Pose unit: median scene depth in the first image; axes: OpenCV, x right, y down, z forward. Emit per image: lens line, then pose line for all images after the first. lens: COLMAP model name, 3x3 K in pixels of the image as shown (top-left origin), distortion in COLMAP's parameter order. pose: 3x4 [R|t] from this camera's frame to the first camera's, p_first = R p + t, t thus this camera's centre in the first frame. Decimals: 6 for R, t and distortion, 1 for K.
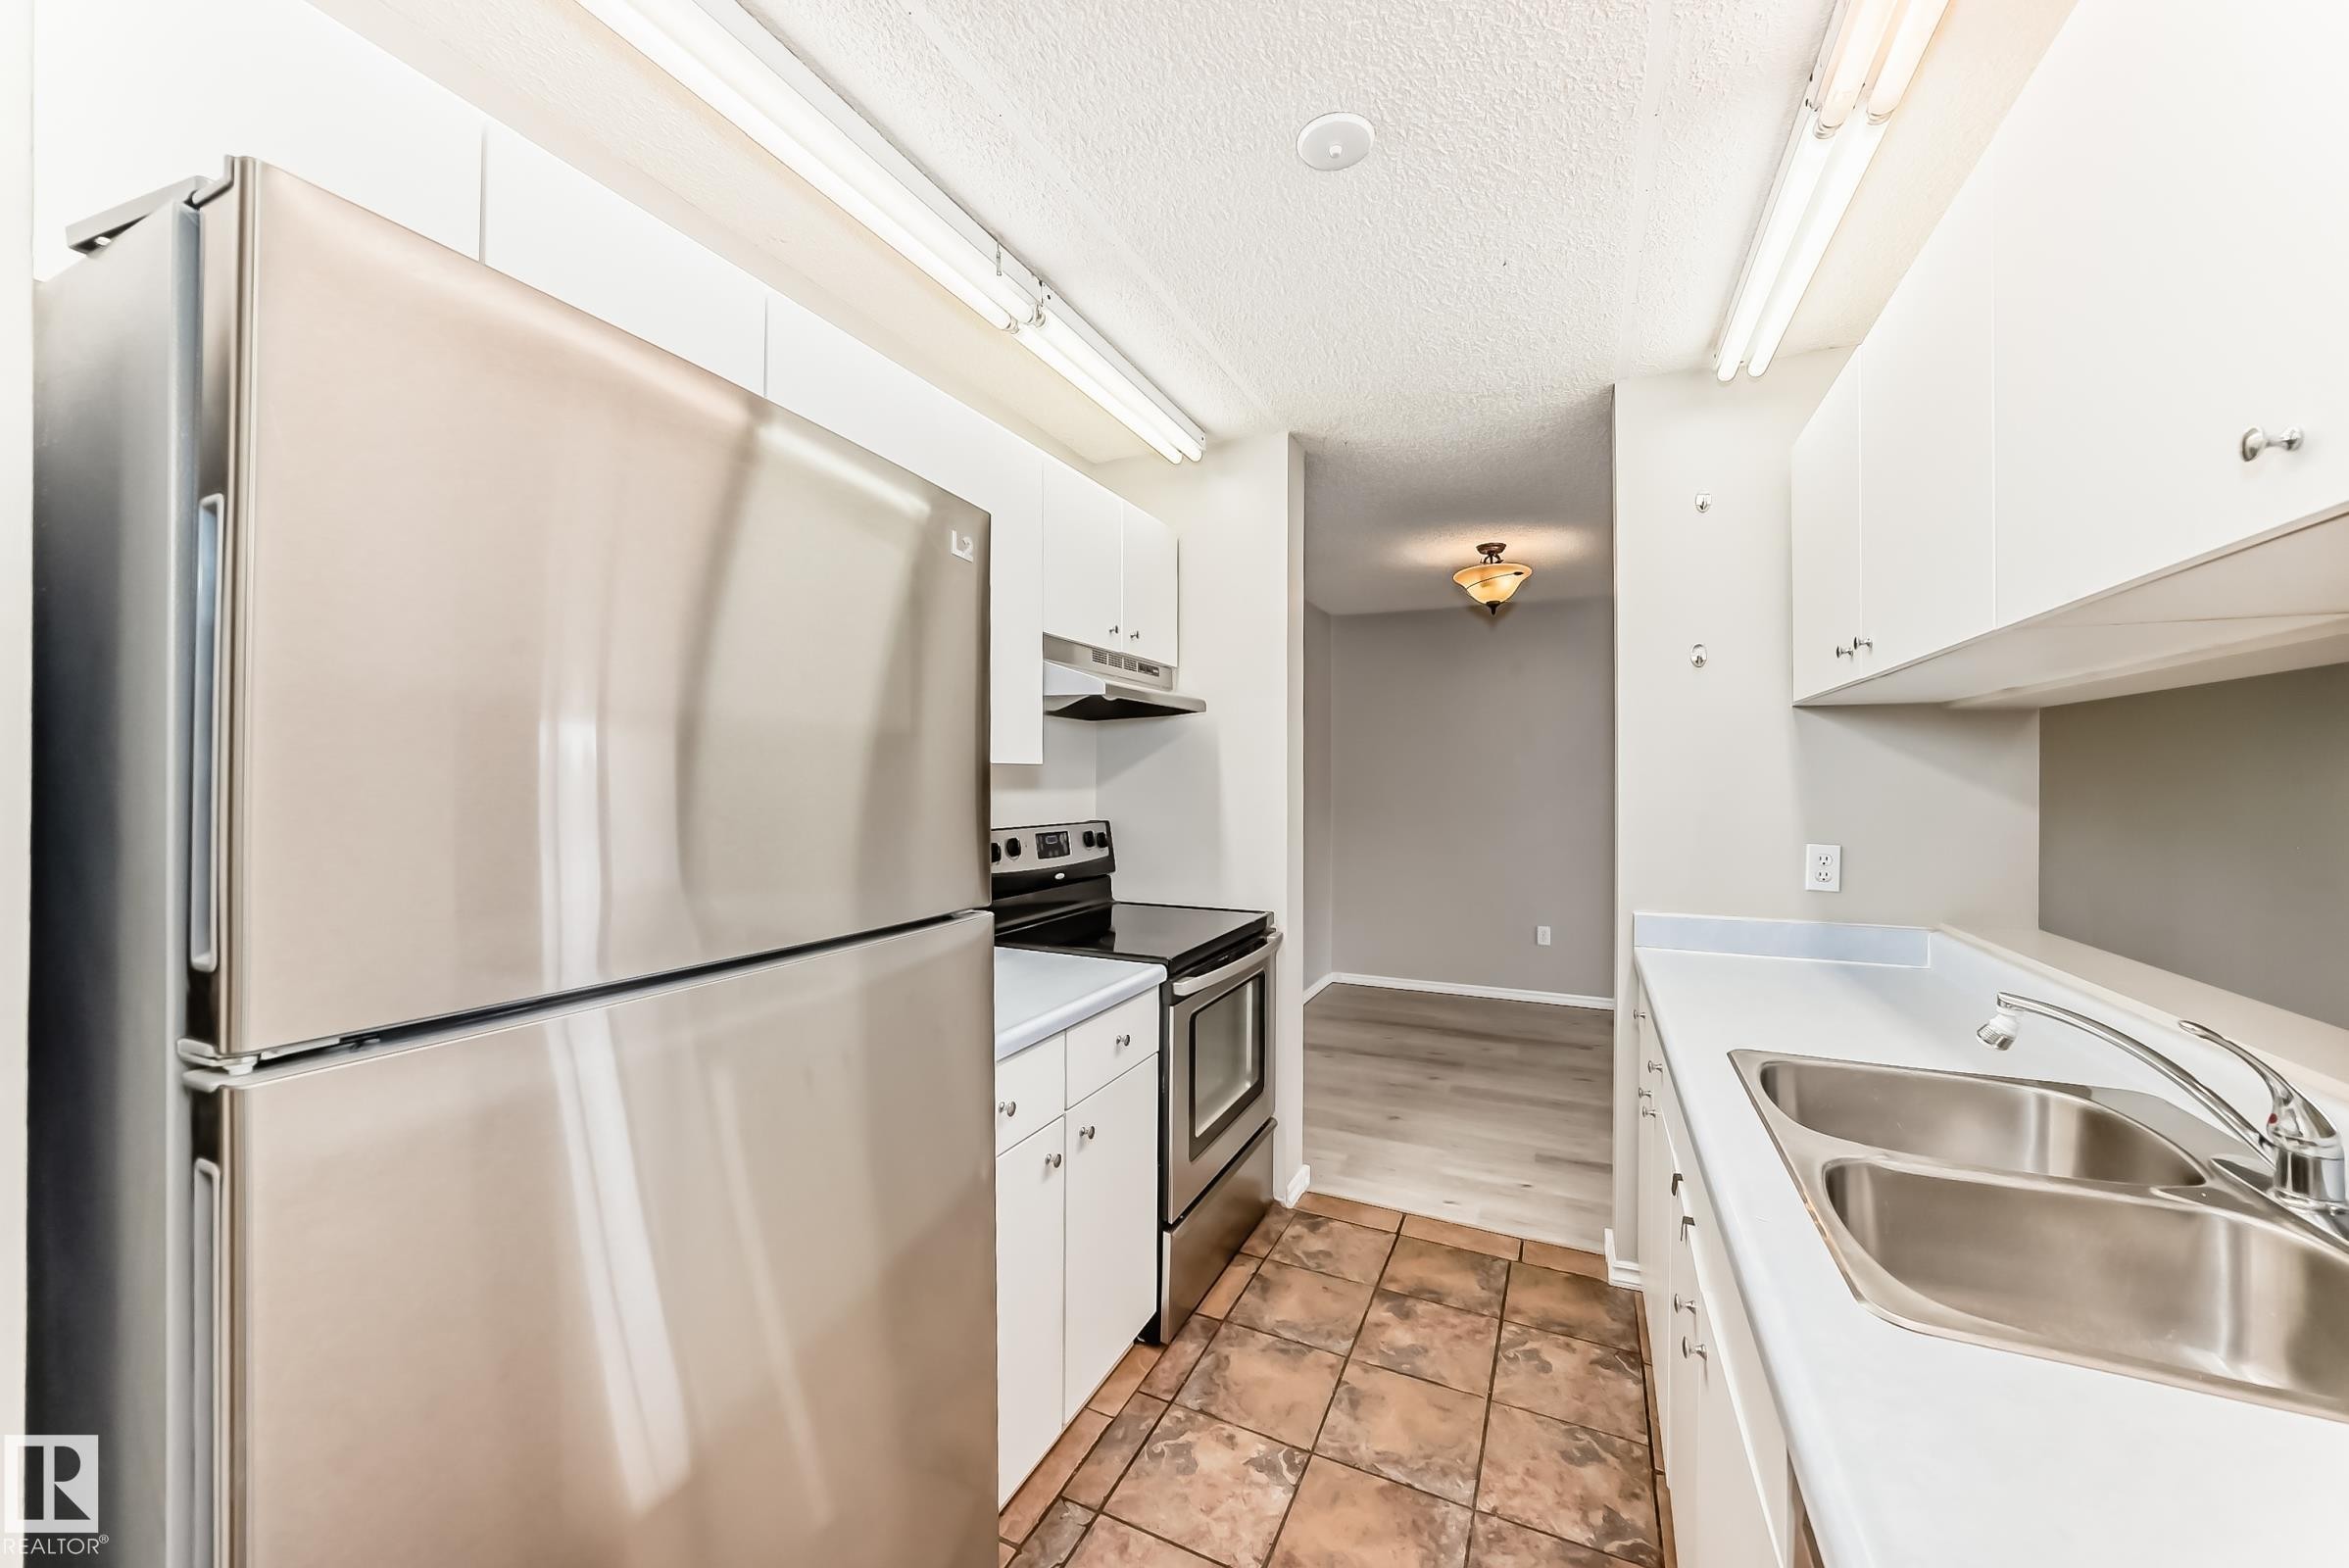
lens RADIAL K [[871.6, 0, 1178.4], [0, 871.6, 776.5], [0, 0, 1]] dist [-0.019889, 0.007170]
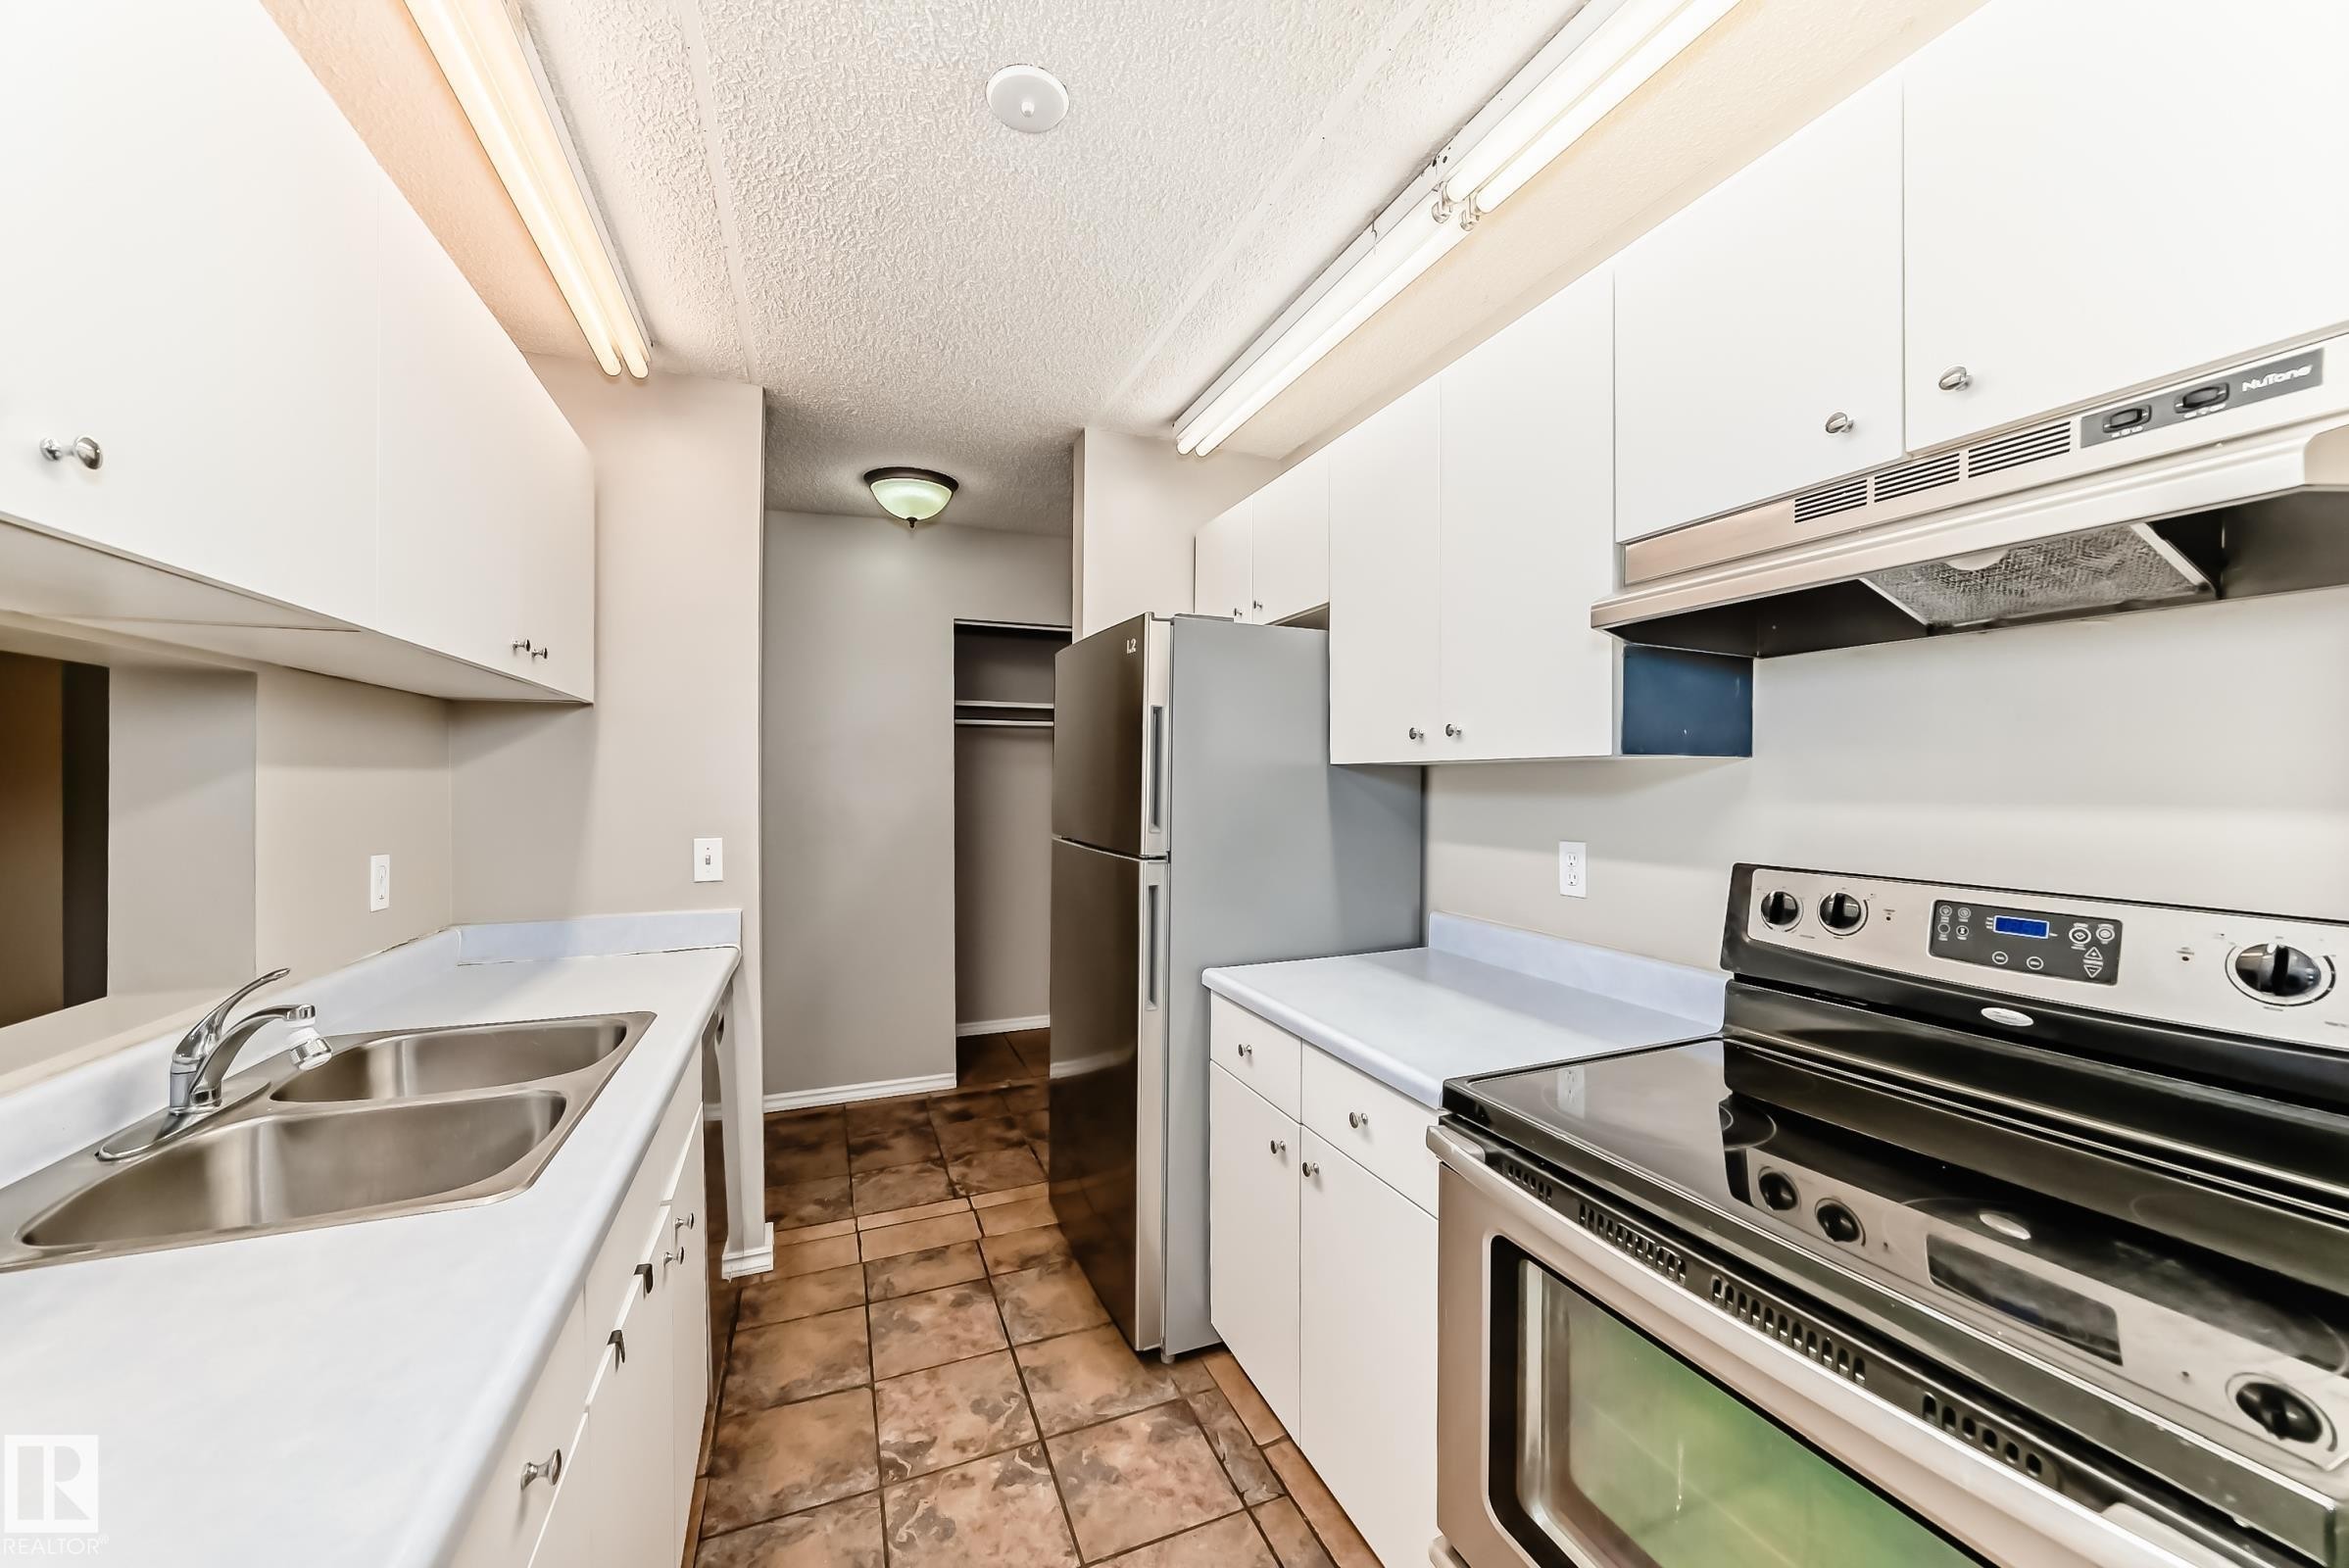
lens RADIAL K [[868.0, 0, 1174.5], [0, 868.0, 784.0], [0, 0, 1]] dist [-0.021729, 0.007258]
pose [[-0.684283, -0.001309, -0.729216, 0.544407], [-0.001654, 0.999999, -0.000244, 0.007203], [0.729215, 0.001039, -0.684284, 1.268247]]
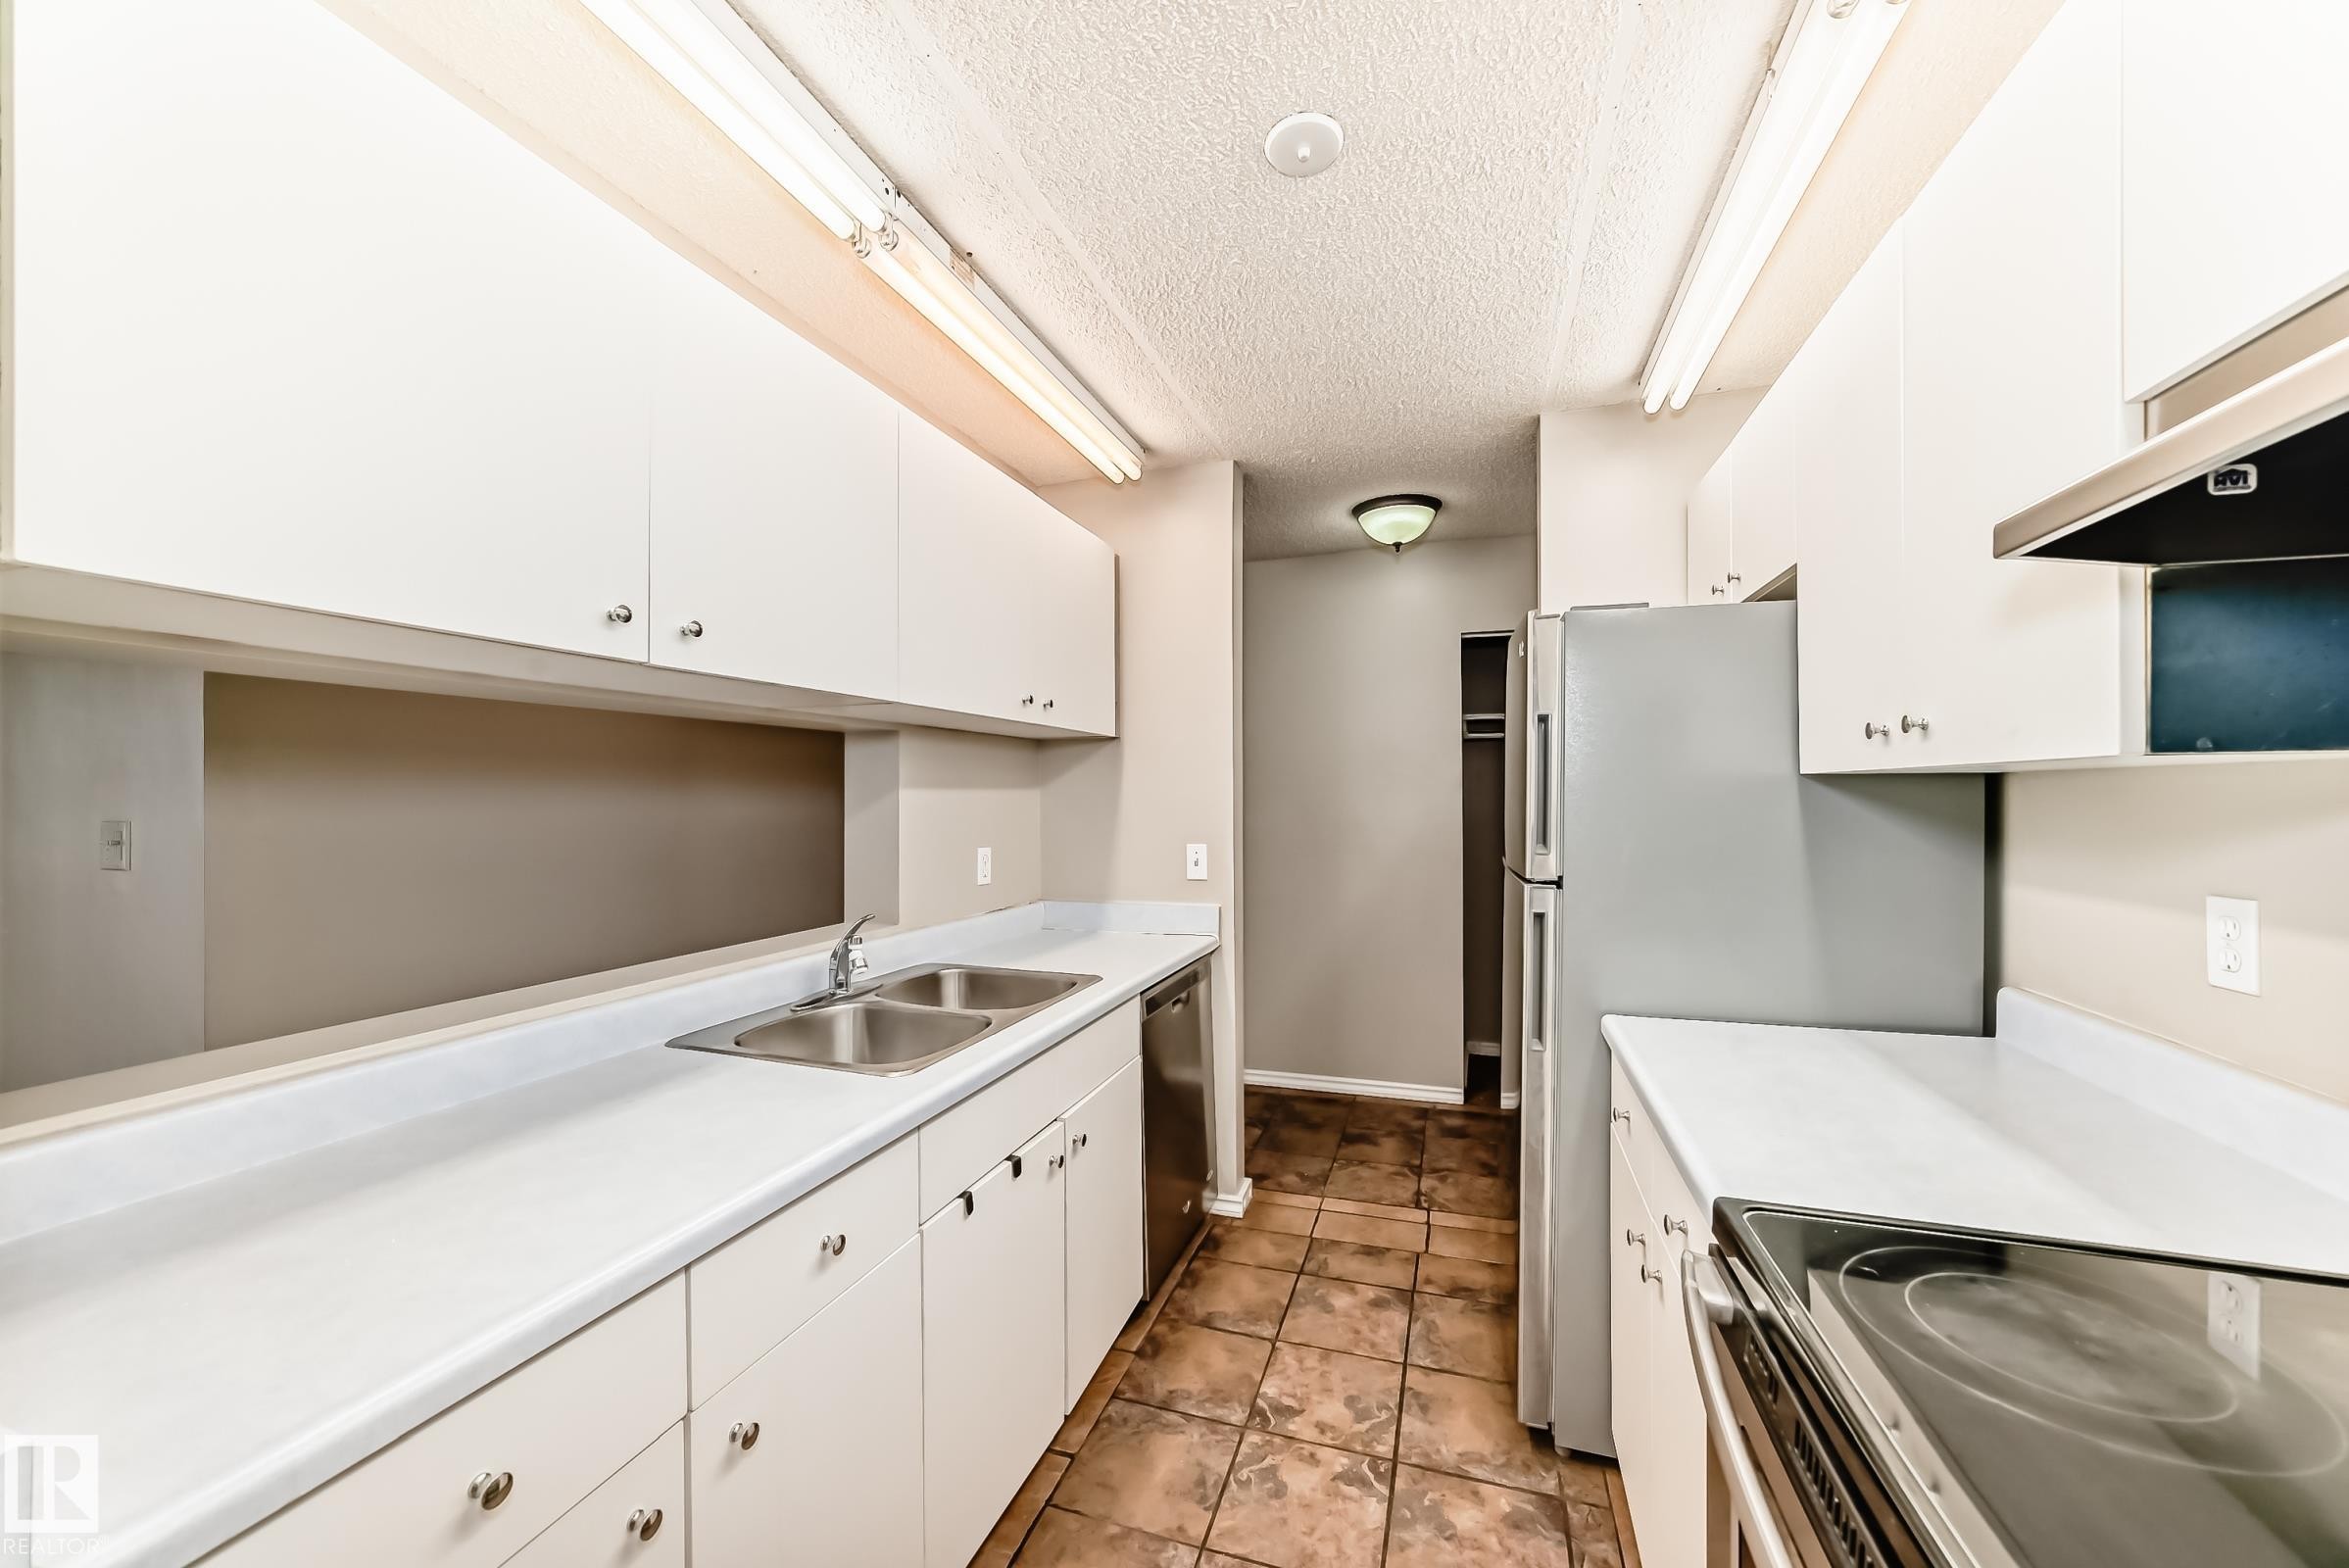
lens RADIAL K [[857.0, 0, 1178.1], [0, 857.0, 794.6], [0, 0, 1]] dist [-0.032714, 0.014259]
pose [[-0.994040, -0.001383, -0.109012, 0.311807], [-0.001108, 0.999996, -0.002581, 0.004094], [0.109015, -0.002445, -0.994037, 1.396335]]
